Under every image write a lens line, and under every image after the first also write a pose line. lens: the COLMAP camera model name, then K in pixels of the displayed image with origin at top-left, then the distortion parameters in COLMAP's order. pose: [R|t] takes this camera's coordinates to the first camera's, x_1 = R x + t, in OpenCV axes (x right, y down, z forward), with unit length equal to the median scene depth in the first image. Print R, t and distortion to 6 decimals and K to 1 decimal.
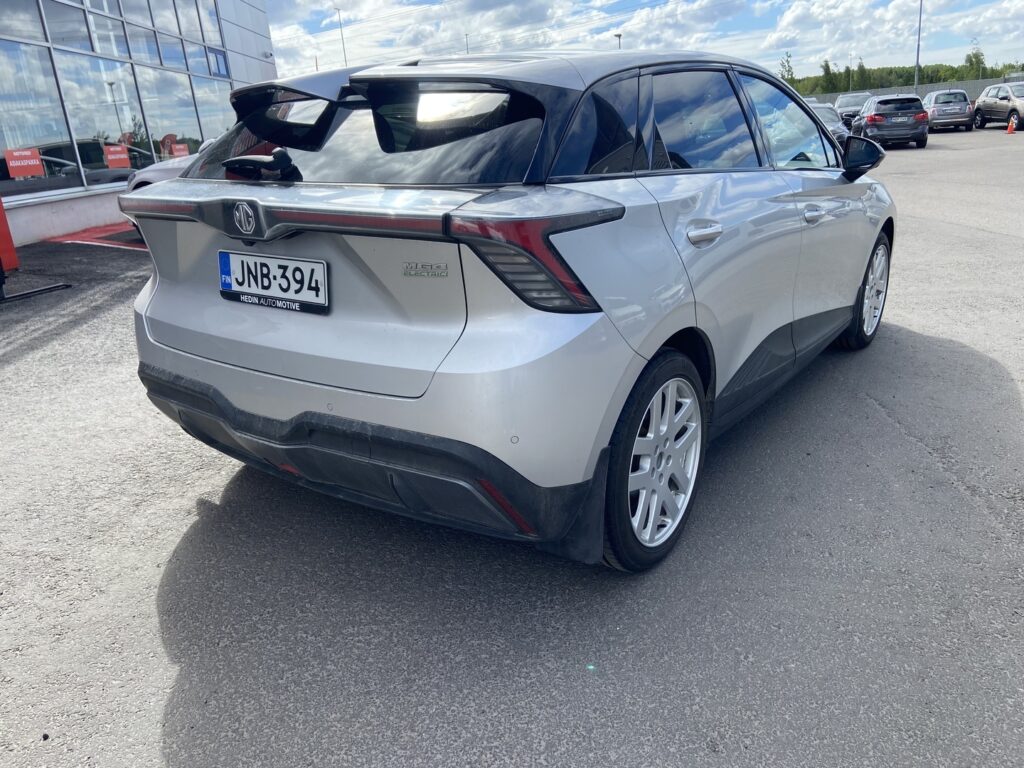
lens RADIAL K [[760.5, 0, 516.3], [0, 760.5, 378.3], [0, 0, 1]] dist [0.103768, -0.130821]
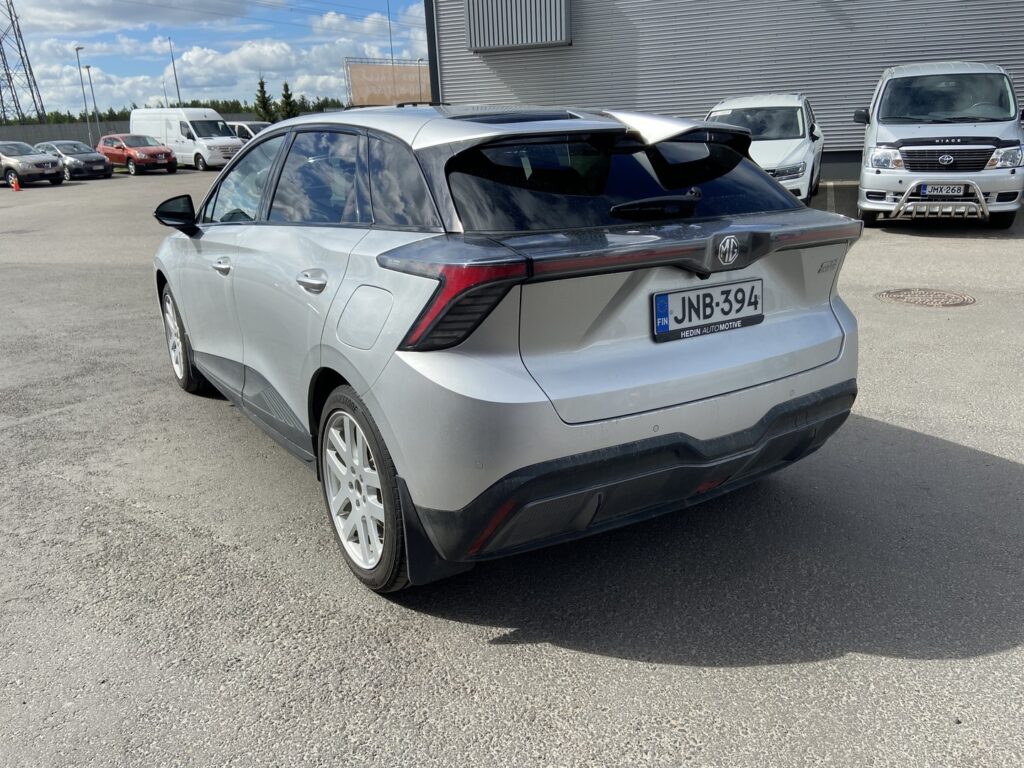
lens RADIAL K [[760.5, 0, 516.3], [0, 760.5, 378.3], [0, 0, 1]] dist [0.103768, -0.130821]
pose [[0.376253, -0.234416, 0.896372, -1.400144], [0.296238, 0.947117, 0.123340, -0.247119], [-0.877882, 0.219132, 0.425799, 0.805309]]
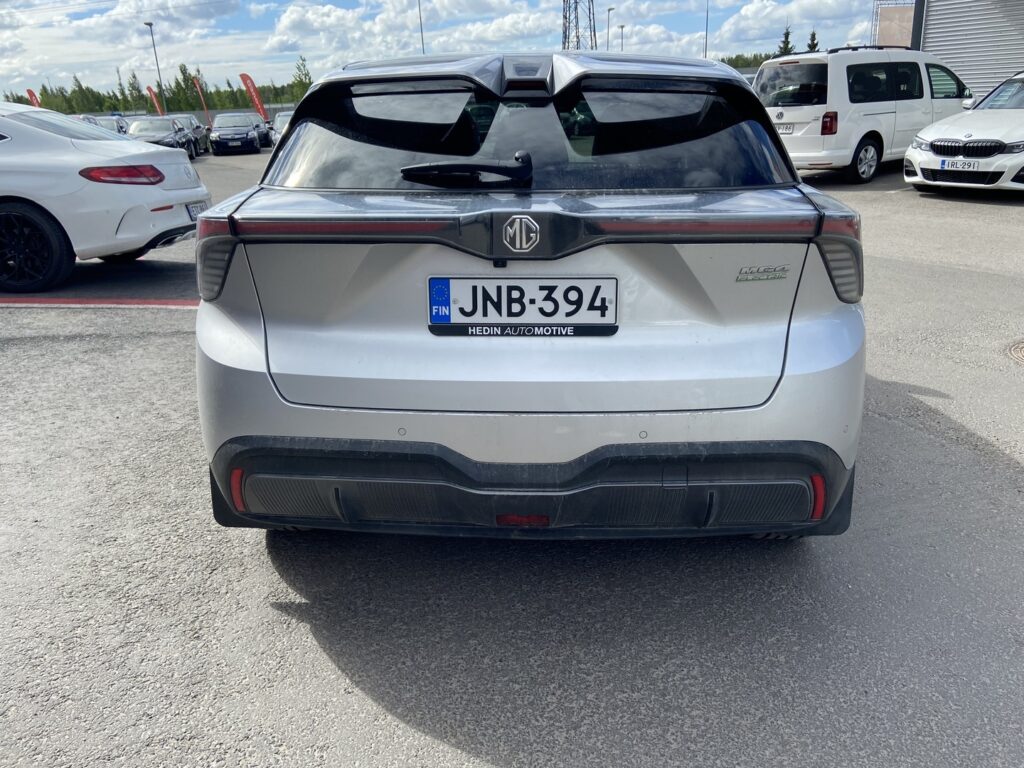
lens RADIAL K [[760.5, 0, 516.3], [0, 760.5, 378.3], [0, 0, 1]] dist [0.103768, -0.130821]
pose [[0.842158, -0.148853, 0.518279, -0.777219], [0.149517, 0.987918, 0.040784, -0.082642], [-0.518088, 0.043145, 0.854239, 0.282794]]
